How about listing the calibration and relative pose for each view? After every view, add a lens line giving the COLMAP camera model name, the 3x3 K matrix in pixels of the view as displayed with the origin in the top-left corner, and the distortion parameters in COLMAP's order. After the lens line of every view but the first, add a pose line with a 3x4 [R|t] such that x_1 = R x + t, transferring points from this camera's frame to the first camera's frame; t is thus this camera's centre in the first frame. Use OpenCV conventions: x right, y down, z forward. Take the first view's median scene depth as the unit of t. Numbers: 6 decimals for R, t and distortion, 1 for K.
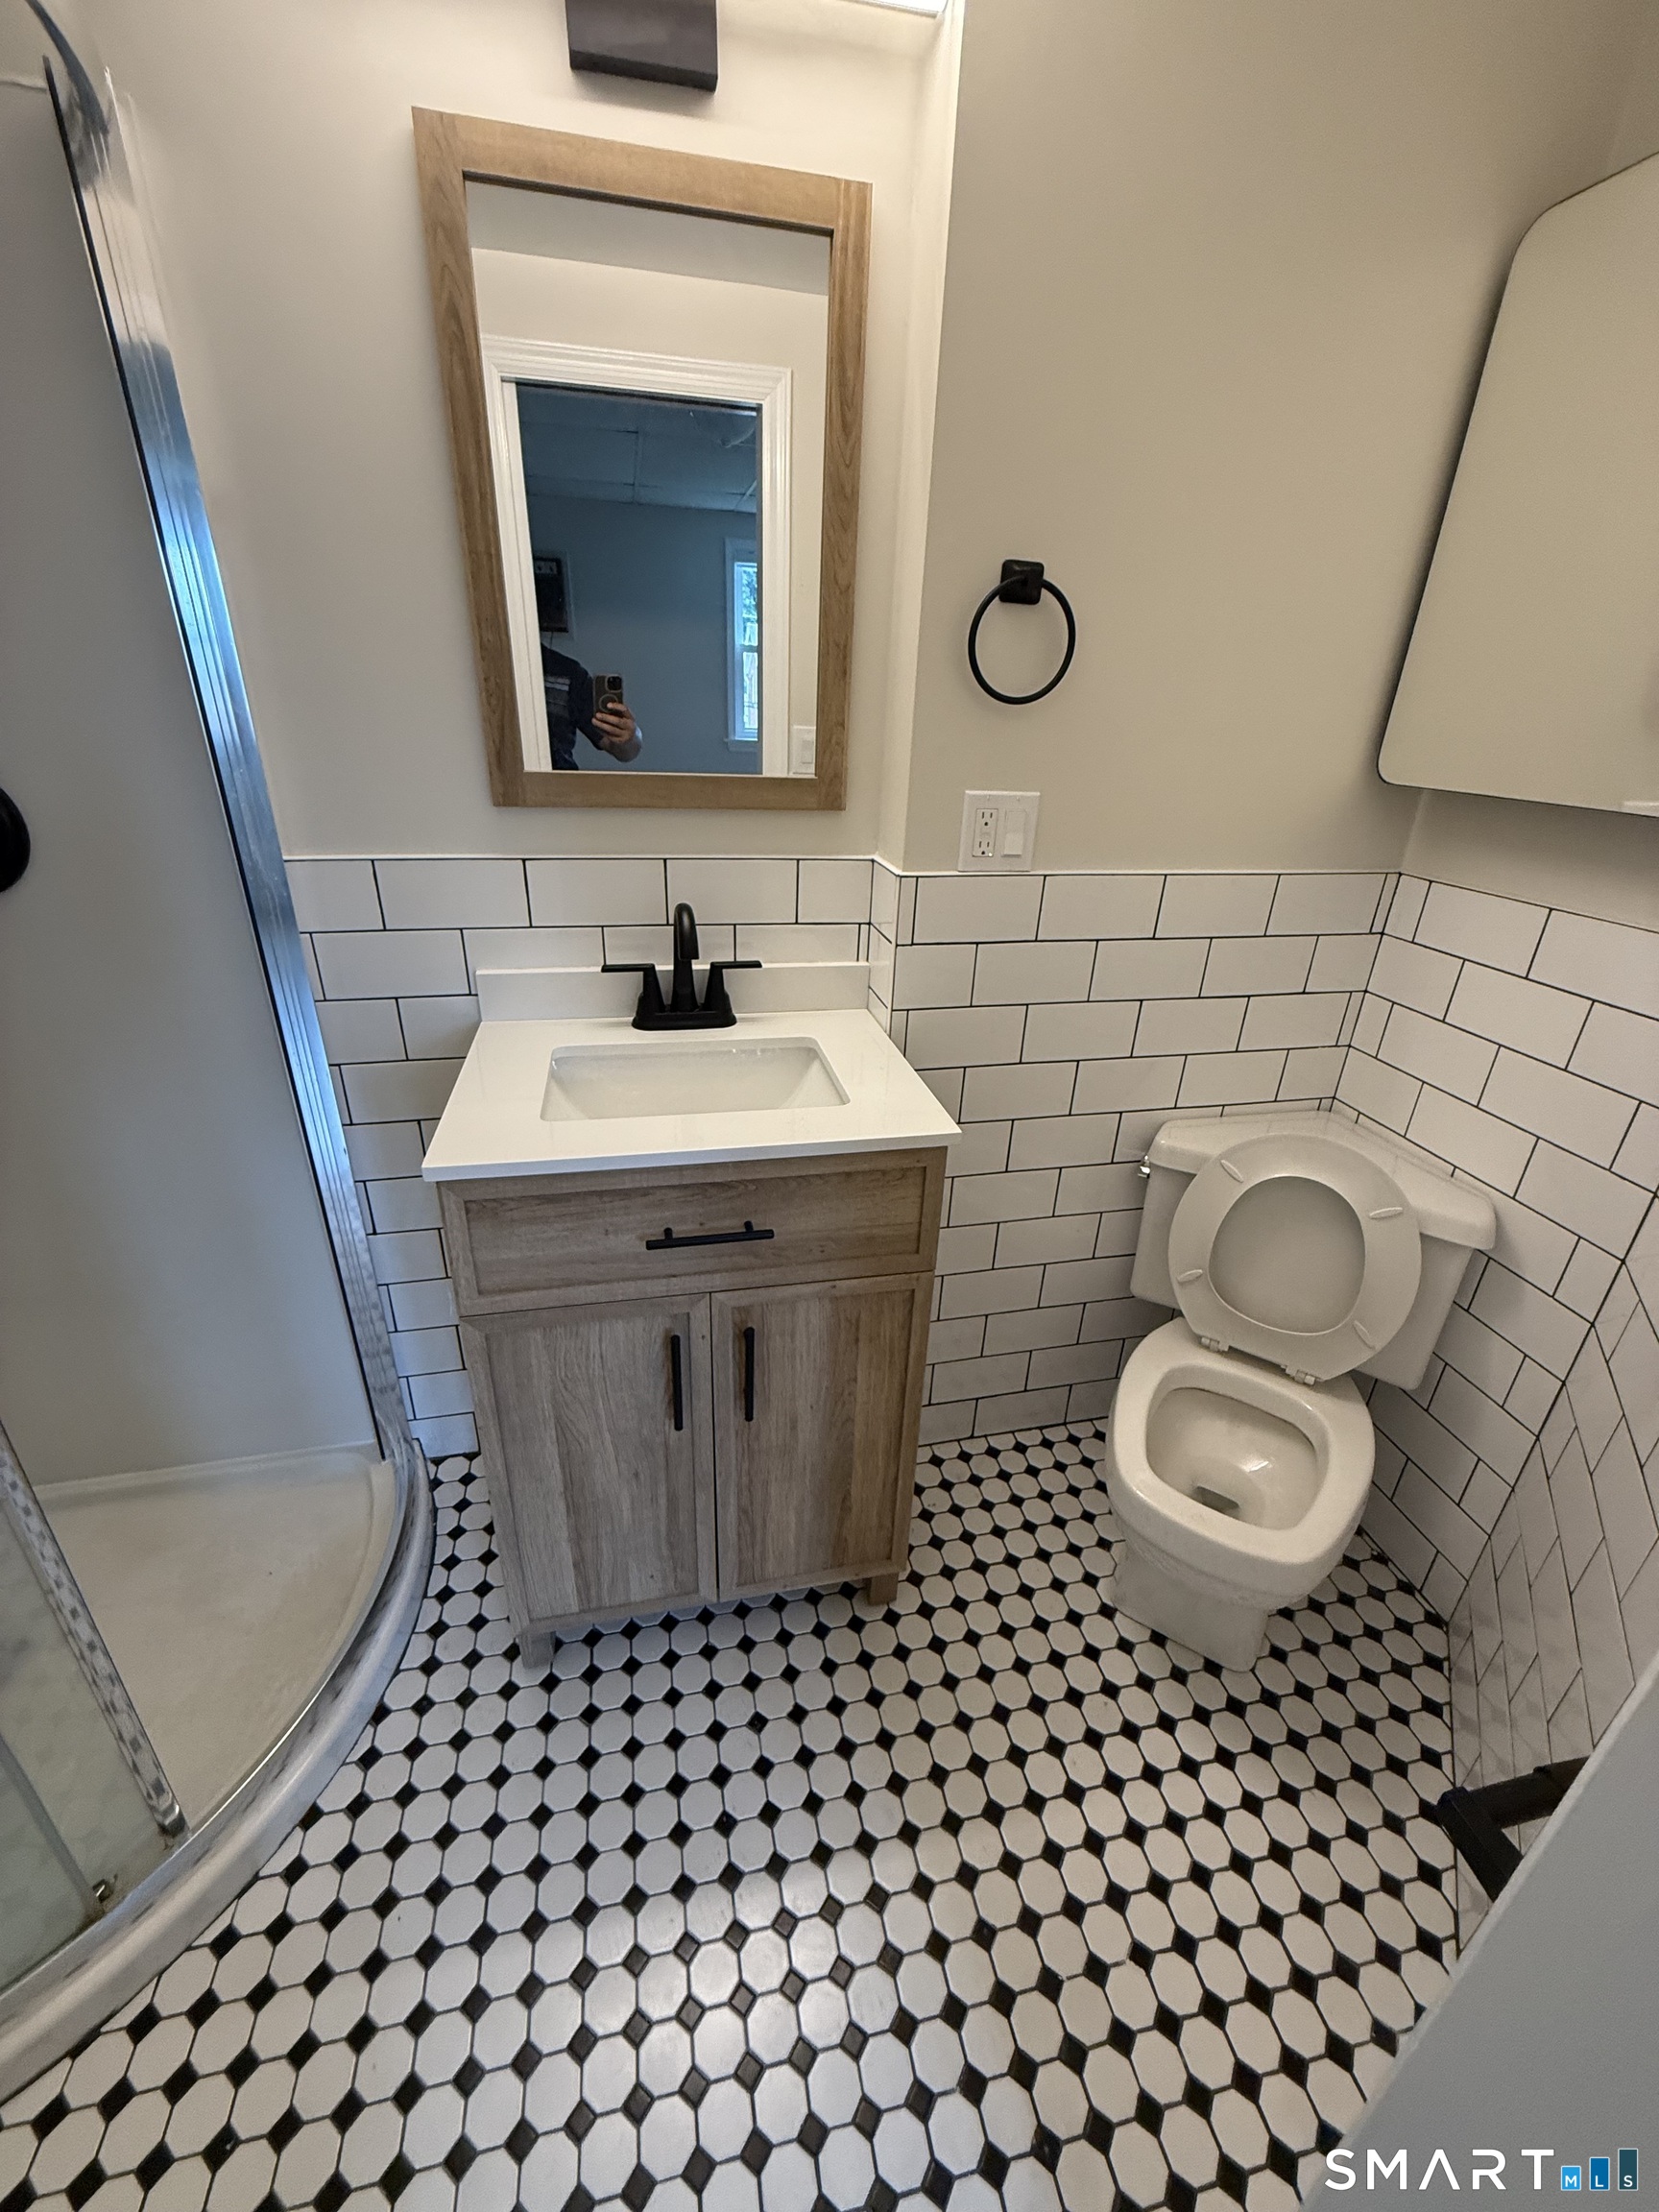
lens RADIAL K [[884.3, 0, 831.4], [0, 884.3, 1097.7], [0, 0, 1]] dist [-0.000918, 0.000161]
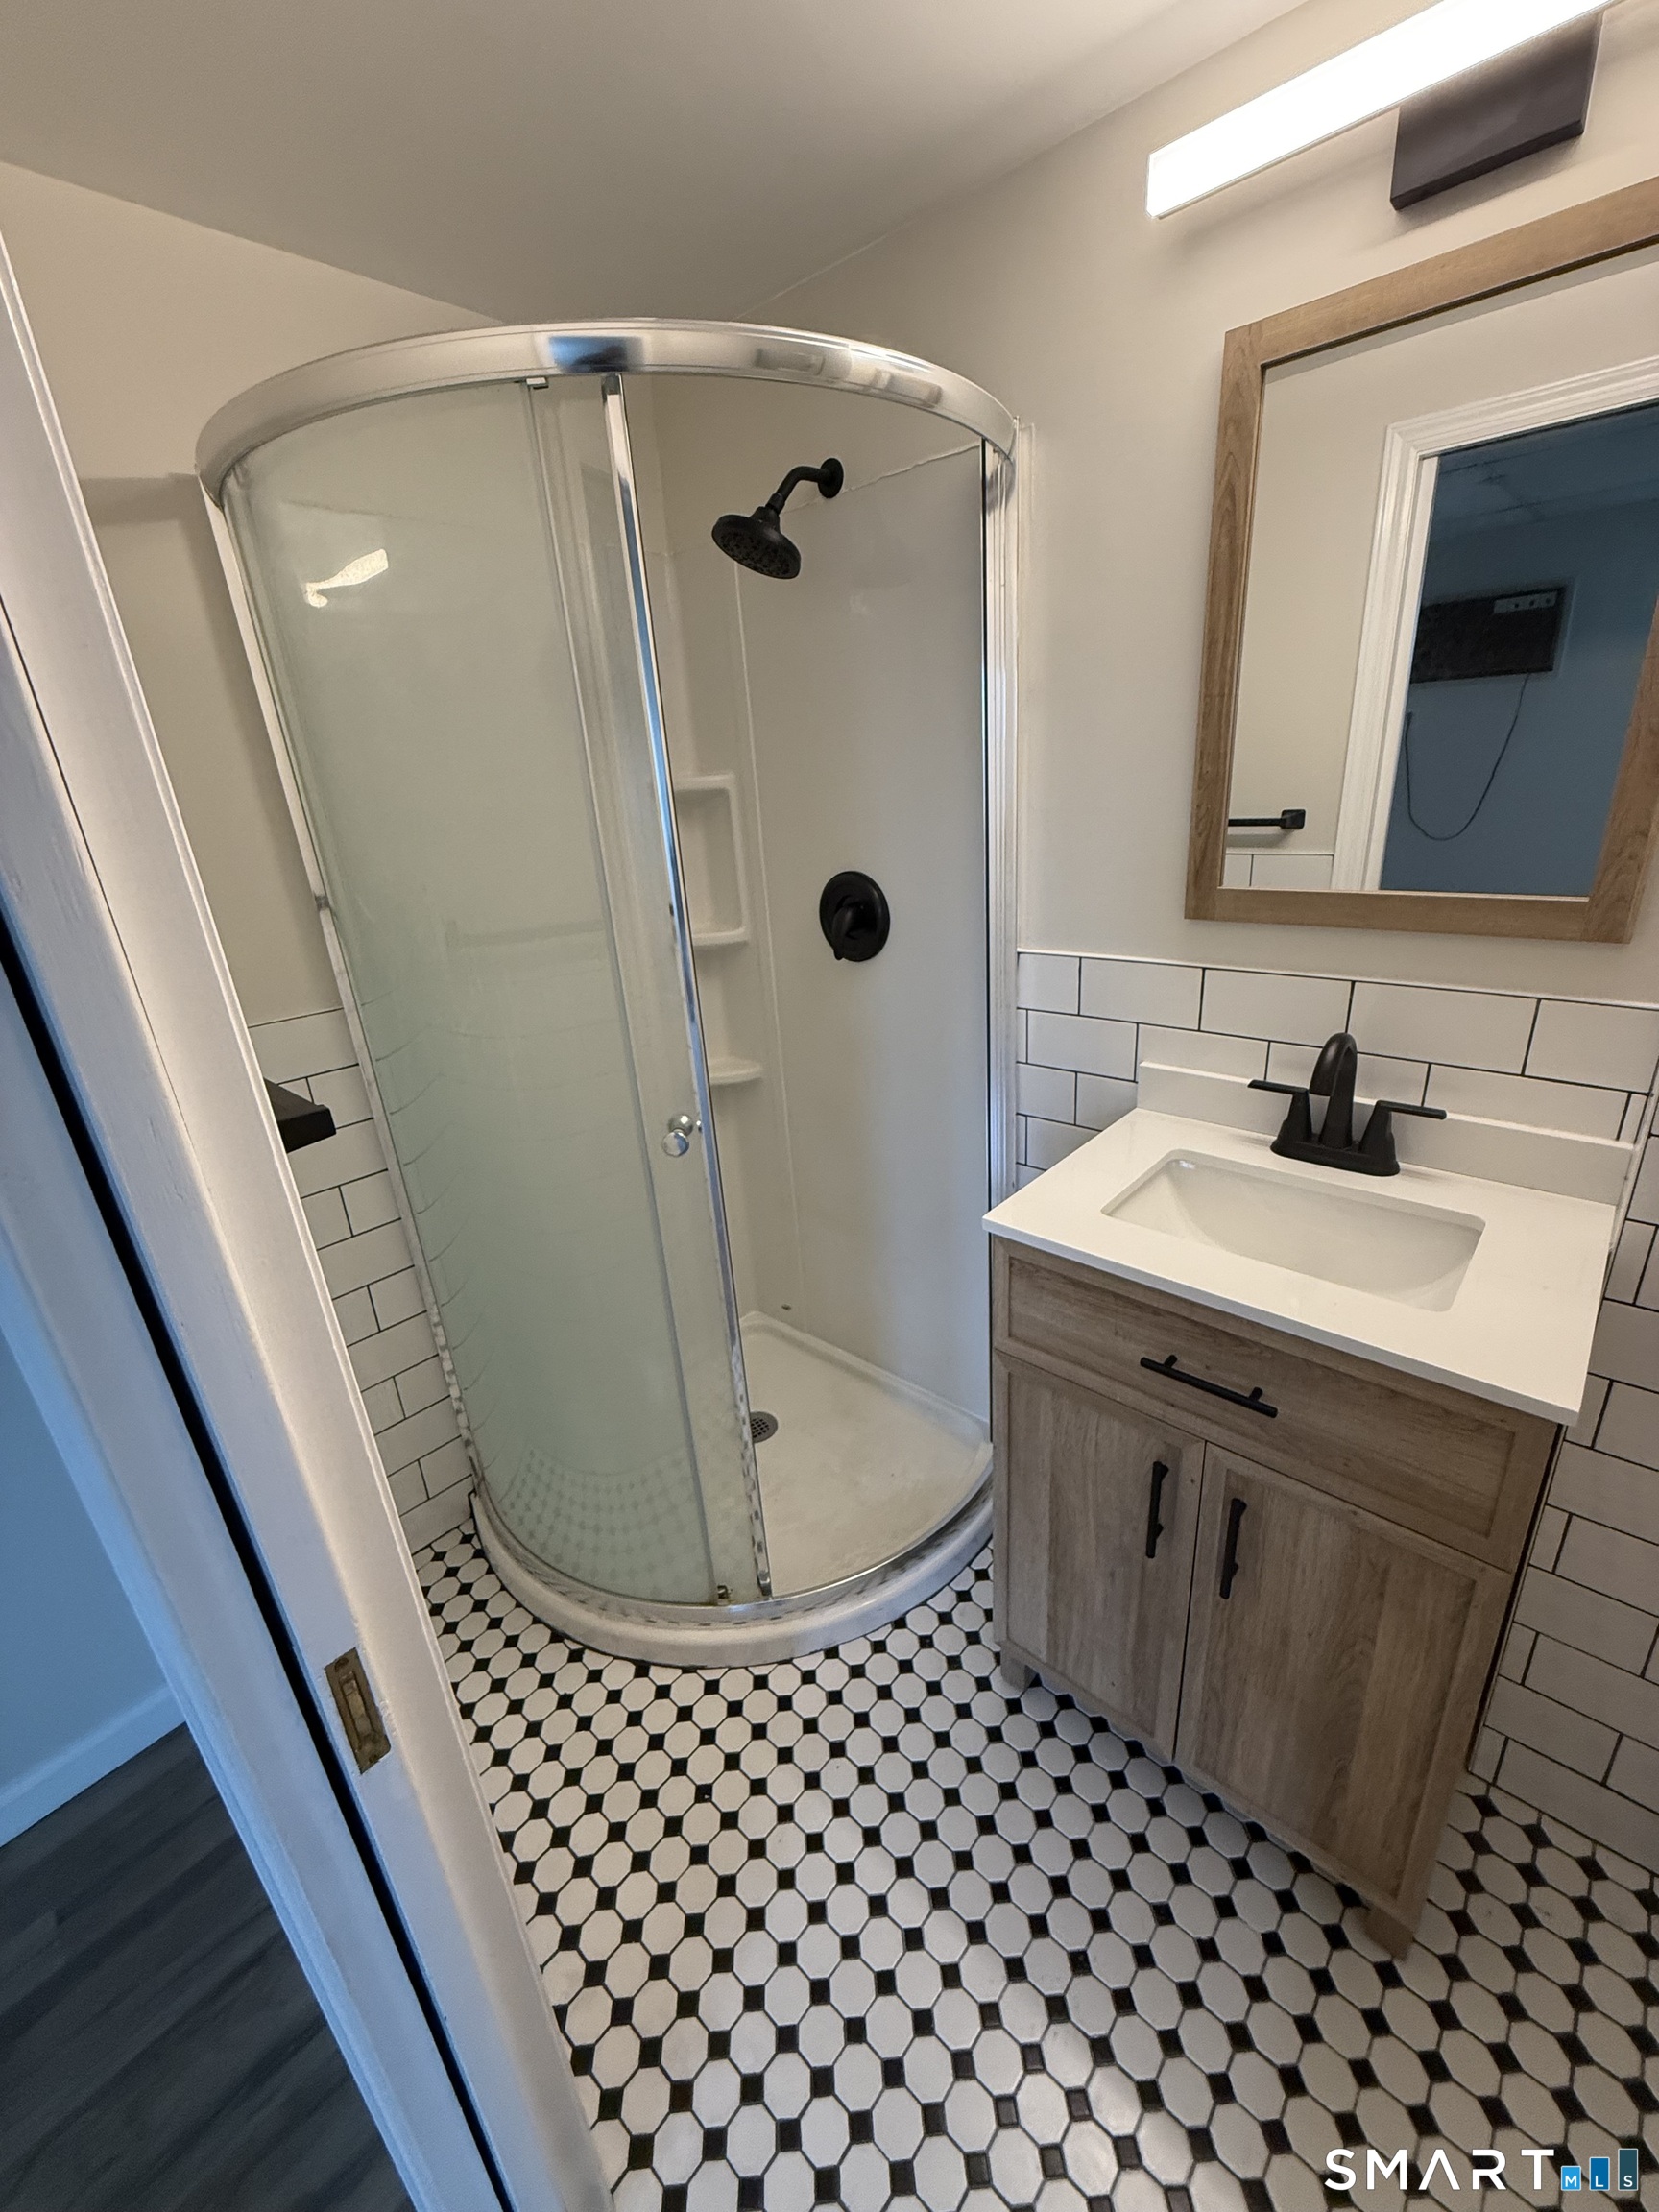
lens RADIAL K [[884.3, 0, 824.6], [0, 884.3, 1095.8], [0, 0, 1]] dist [-0.000918, 0.000161]
pose [[0.573045, 0.212135, -0.791592, 0.263881], [-0.252400, 0.964650, 0.075796, -0.092703], [0.779688, 0.156364, 0.606331, 0.040434]]
